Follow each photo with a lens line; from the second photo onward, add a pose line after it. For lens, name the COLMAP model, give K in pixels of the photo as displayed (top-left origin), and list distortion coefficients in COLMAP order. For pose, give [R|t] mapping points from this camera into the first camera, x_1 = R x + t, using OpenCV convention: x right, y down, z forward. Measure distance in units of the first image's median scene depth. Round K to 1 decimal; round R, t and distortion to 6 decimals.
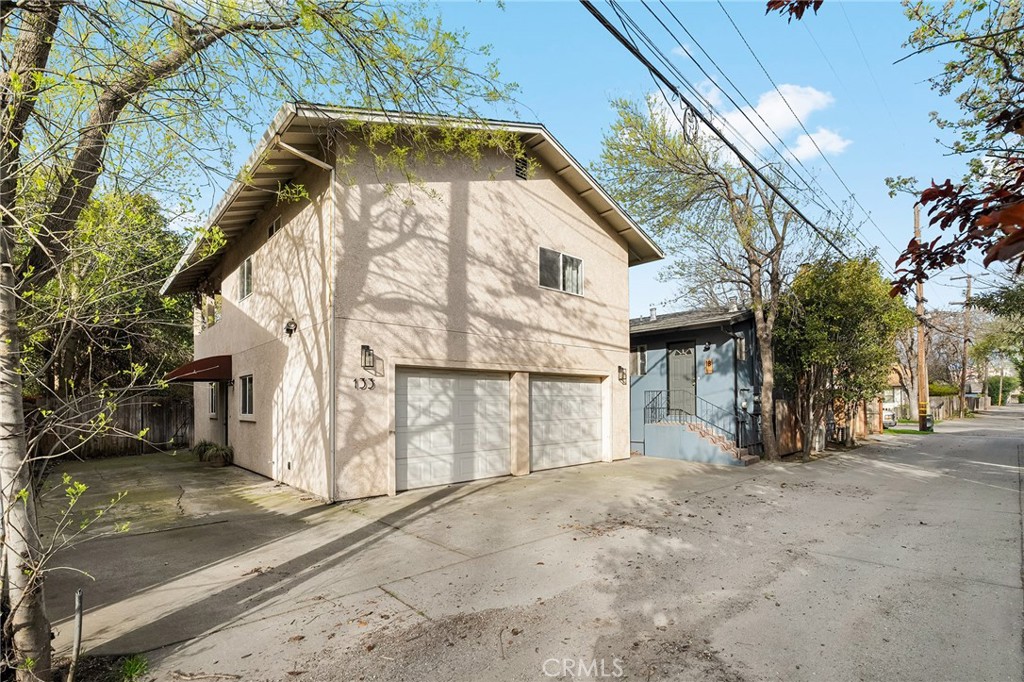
lens RADIAL K [[465.0, 0, 522.0], [0, 465.0, 398.3], [0, 0, 1]] dist [-0.012771, -0.000015]
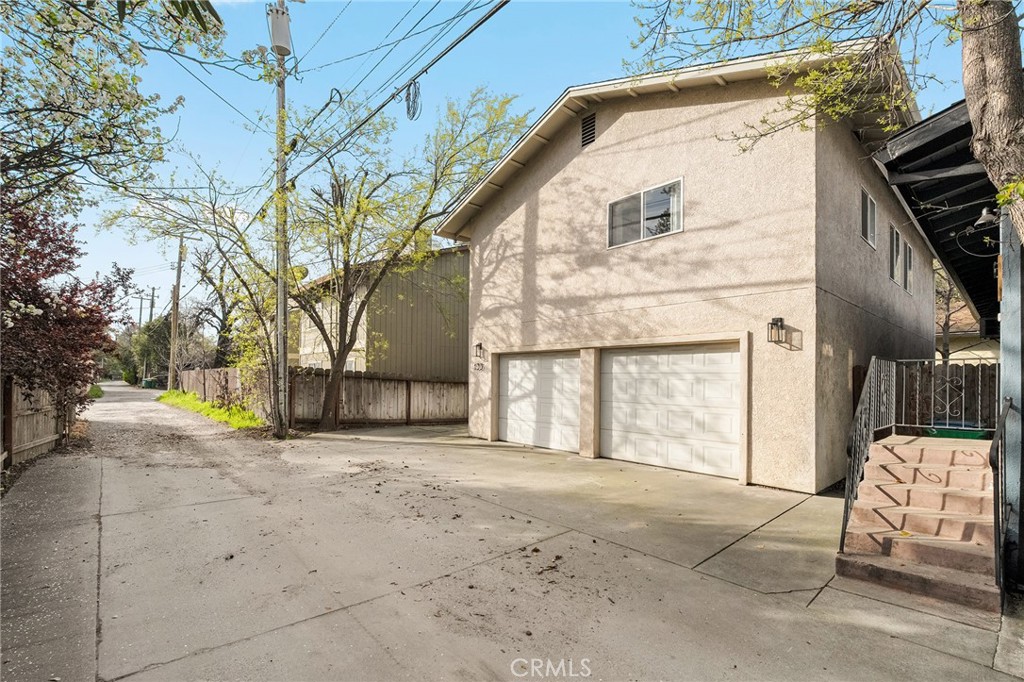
lens RADIAL K [[465.0, 0, 531.6], [0, 465.0, 373.8], [0, 0, 1]] dist [-0.012771, -0.000015]
pose [[-0.003941, -0.002269, -0.999990, 0.949922], [0.001252, 0.999997, -0.002274, -0.001942], [0.999991, -0.001261, -0.003938, 0.888609]]
